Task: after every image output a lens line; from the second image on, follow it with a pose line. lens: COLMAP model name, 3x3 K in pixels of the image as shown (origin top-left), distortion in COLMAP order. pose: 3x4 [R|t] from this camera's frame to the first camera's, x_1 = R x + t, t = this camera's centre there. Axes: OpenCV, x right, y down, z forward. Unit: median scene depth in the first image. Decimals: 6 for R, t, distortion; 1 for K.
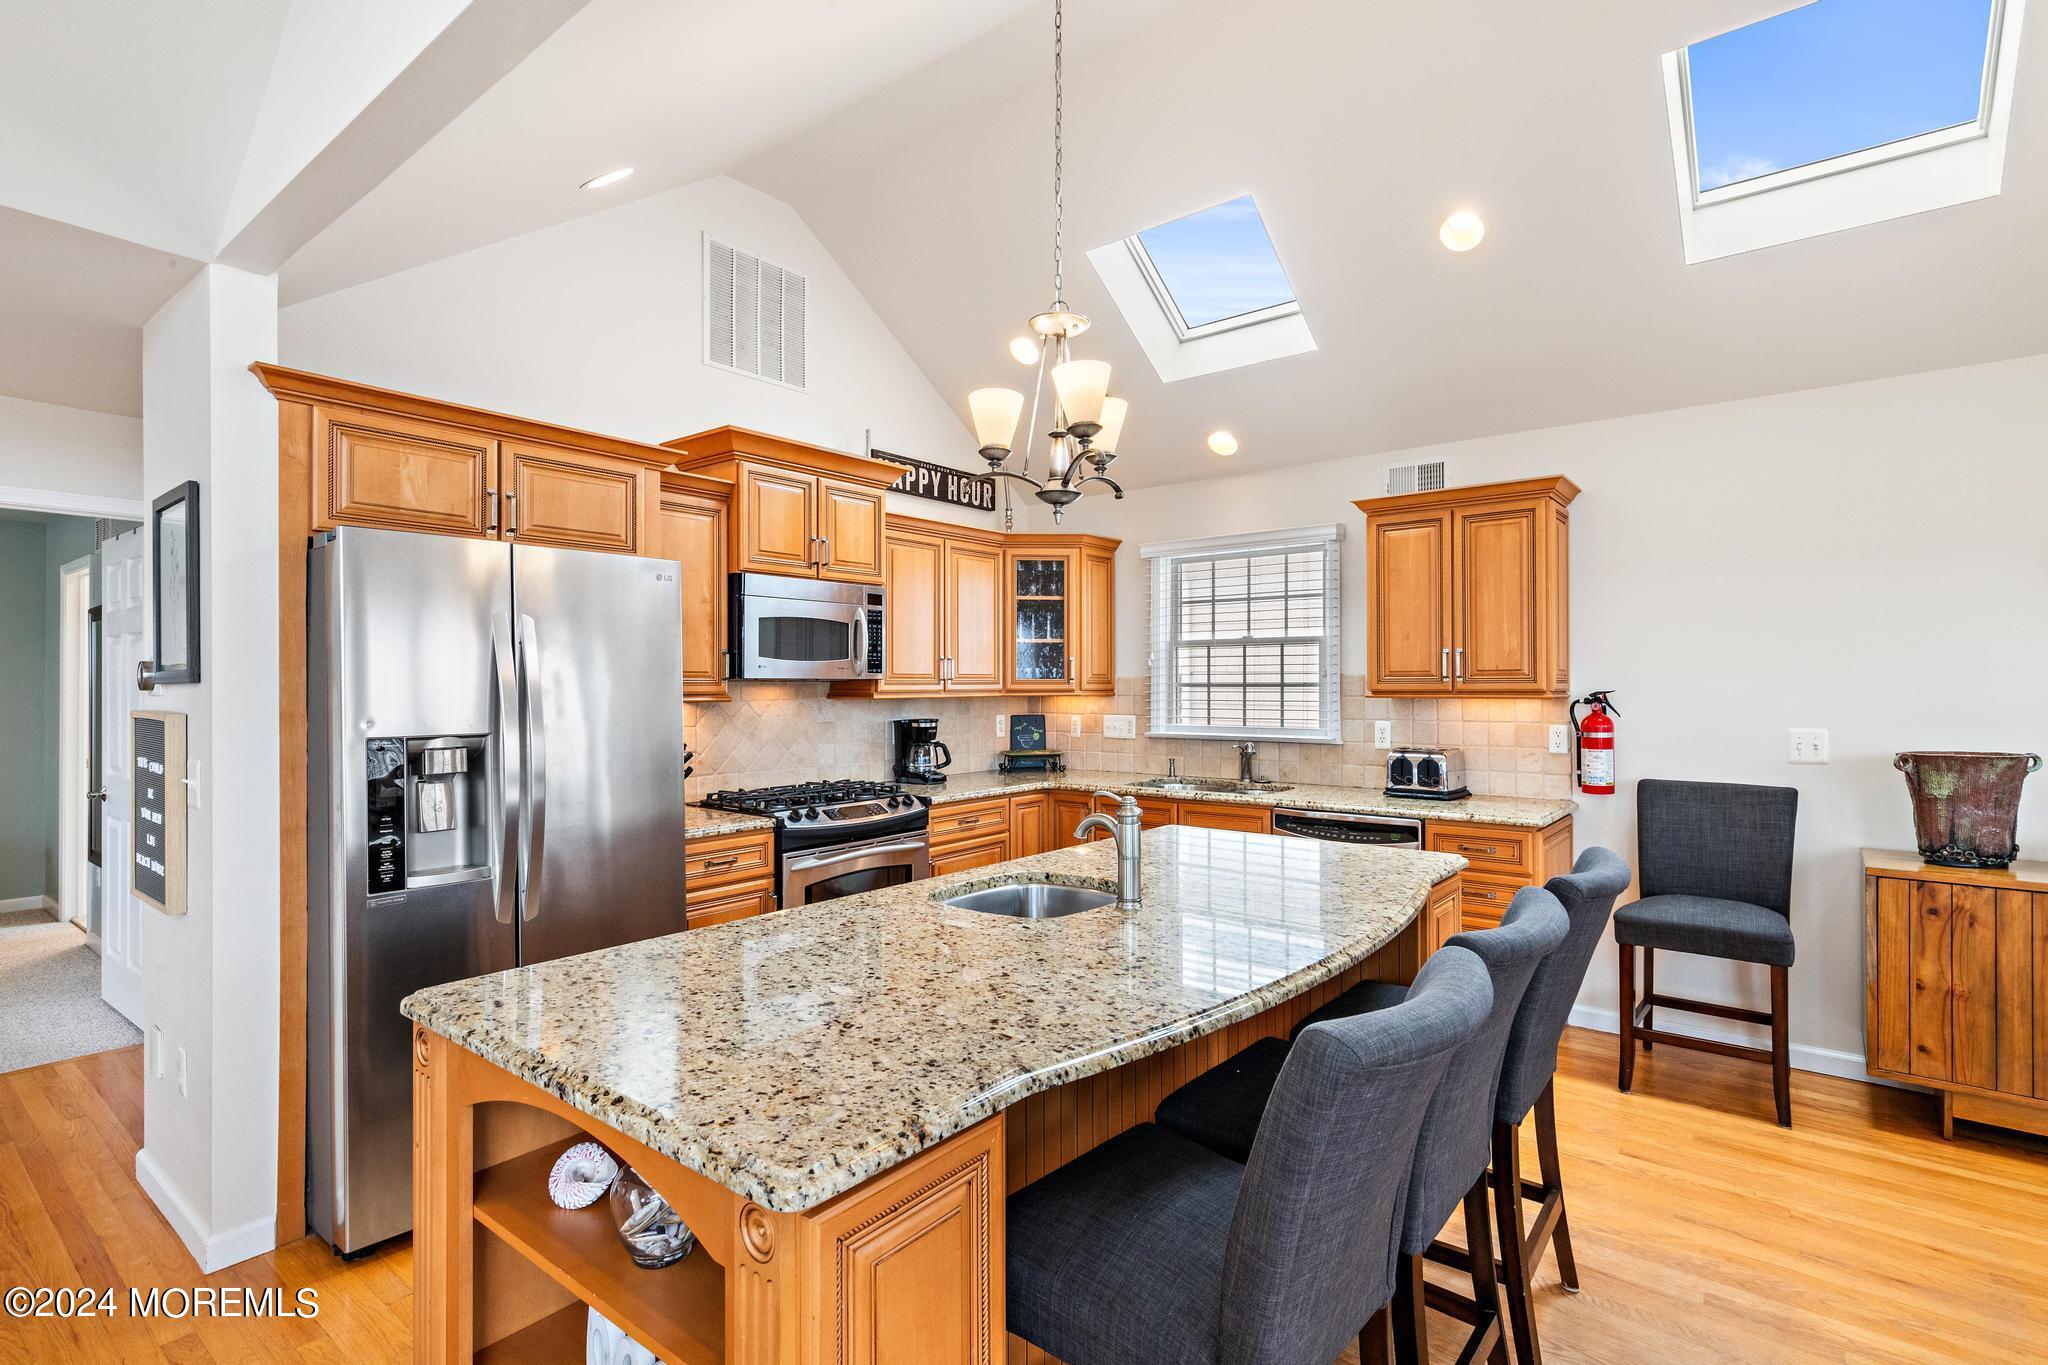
lens RADIAL K [[986.2, 0, 1030.4], [0, 986.2, 683.5], [0, 0, 1]] dist [0.009307, -0.000749]
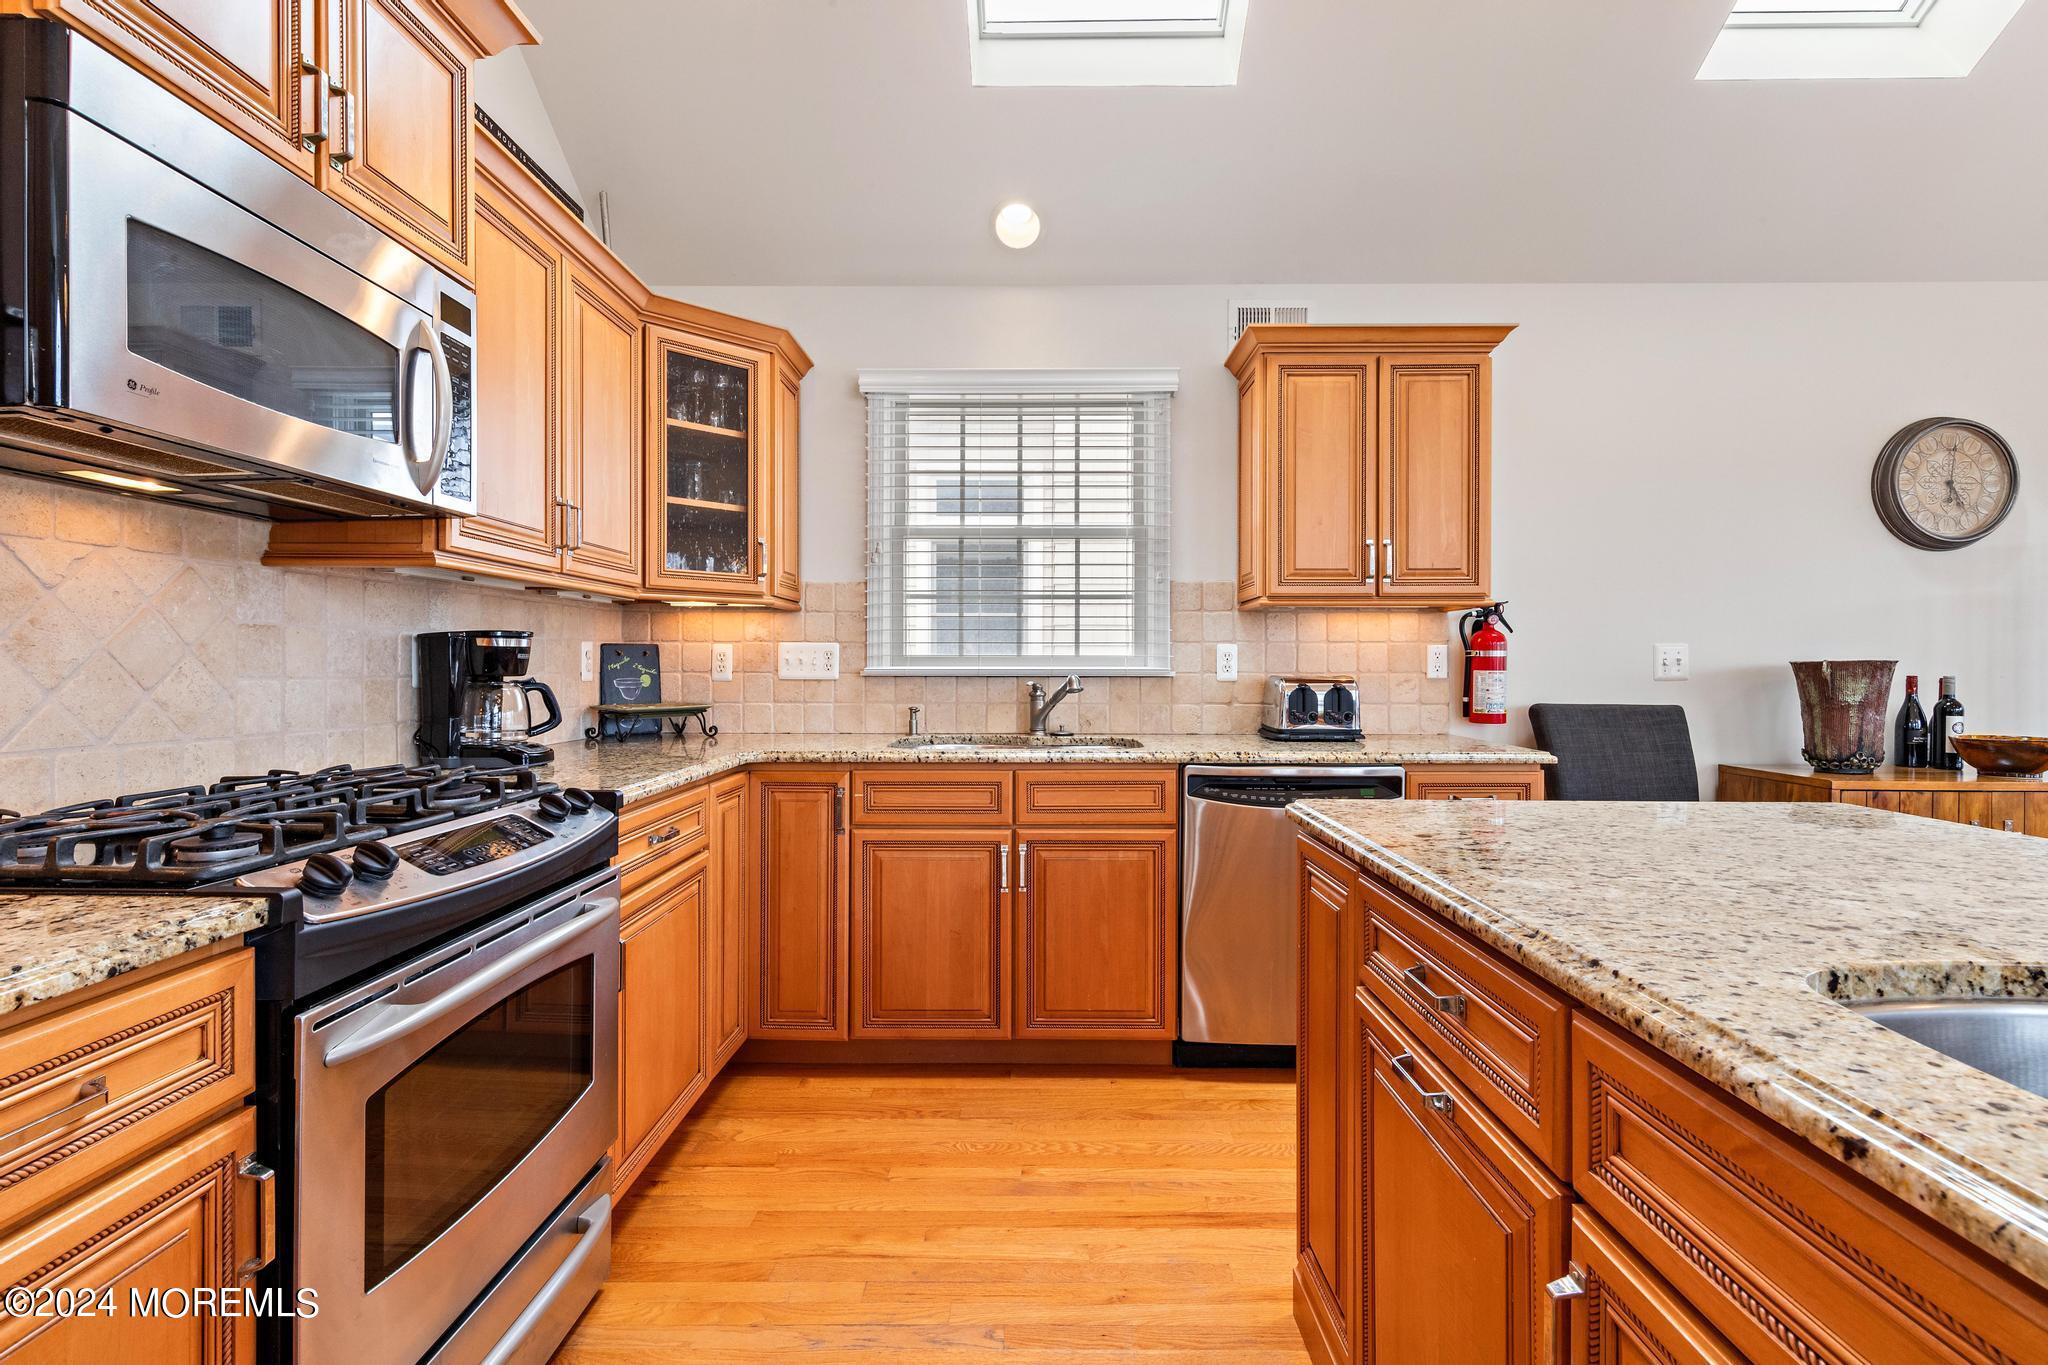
lens RADIAL K [[949.7, 0, 1030.6], [0, 949.7, 673.4], [0, 0, 1]] dist [0.012118, -0.004769]
pose [[0.787294, -0.000726, 0.616577, -0.242418], [-0.004317, 0.999968, 0.006690, 0.066597], [-0.616562, -0.007929, 0.787266, 0.619490]]
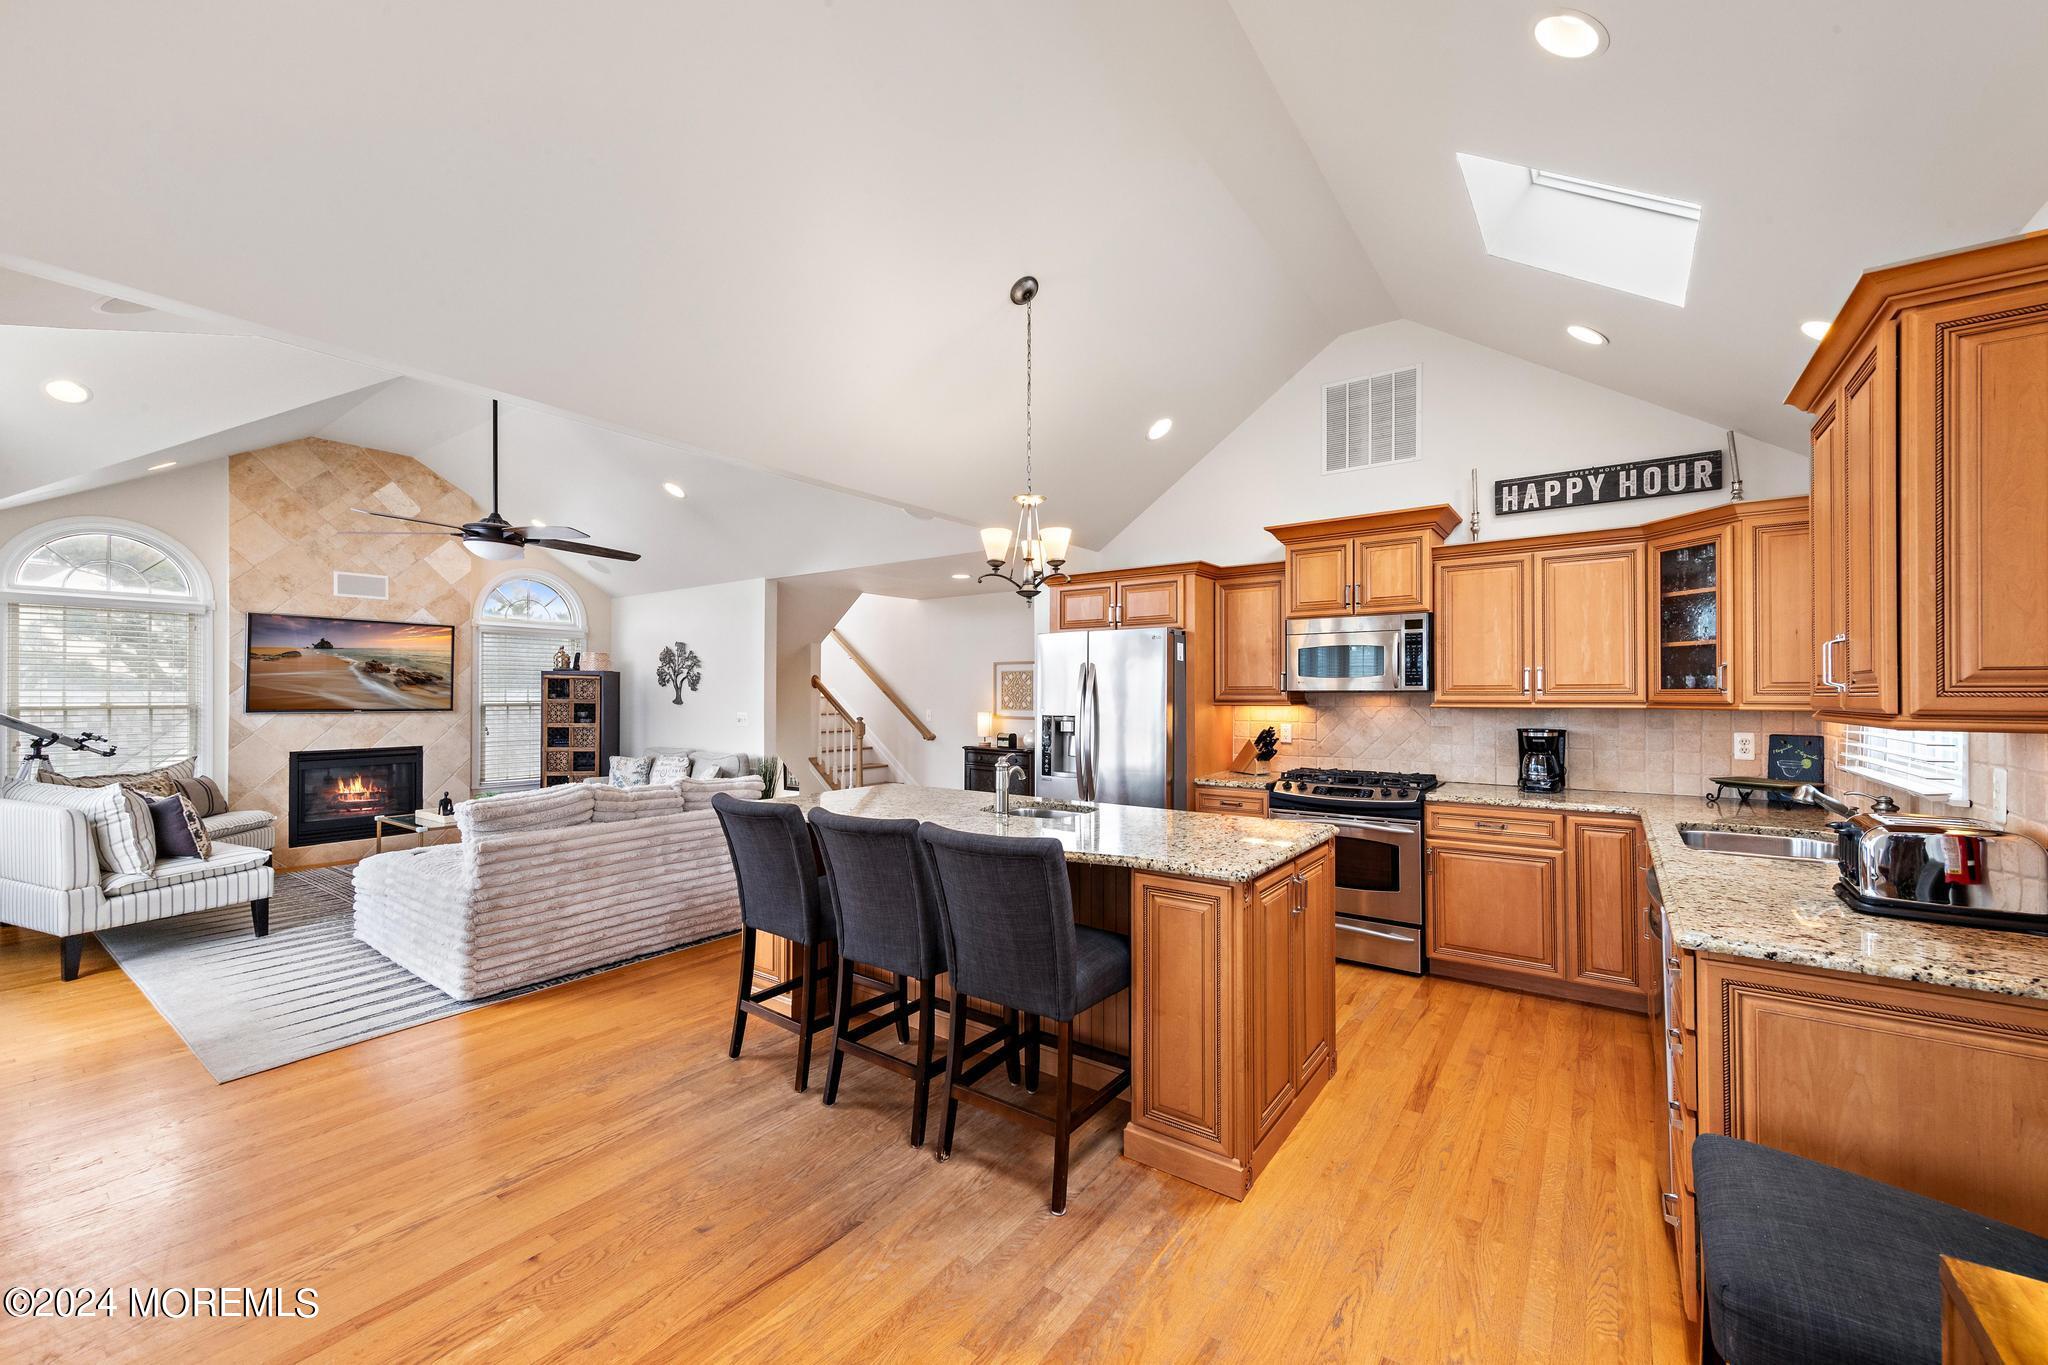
lens RADIAL K [[797.3, 0, 1024.0], [0, 797.3, 682.5], [0, 0, 1]] dist [0.002946, 0.000244]
pose [[0.037630, -0.012191, -0.999217, 0.898395], [0.000637, 0.999926, -0.012175, -0.002974], [0.999292, -0.000178, 0.037635, 0.556681]]
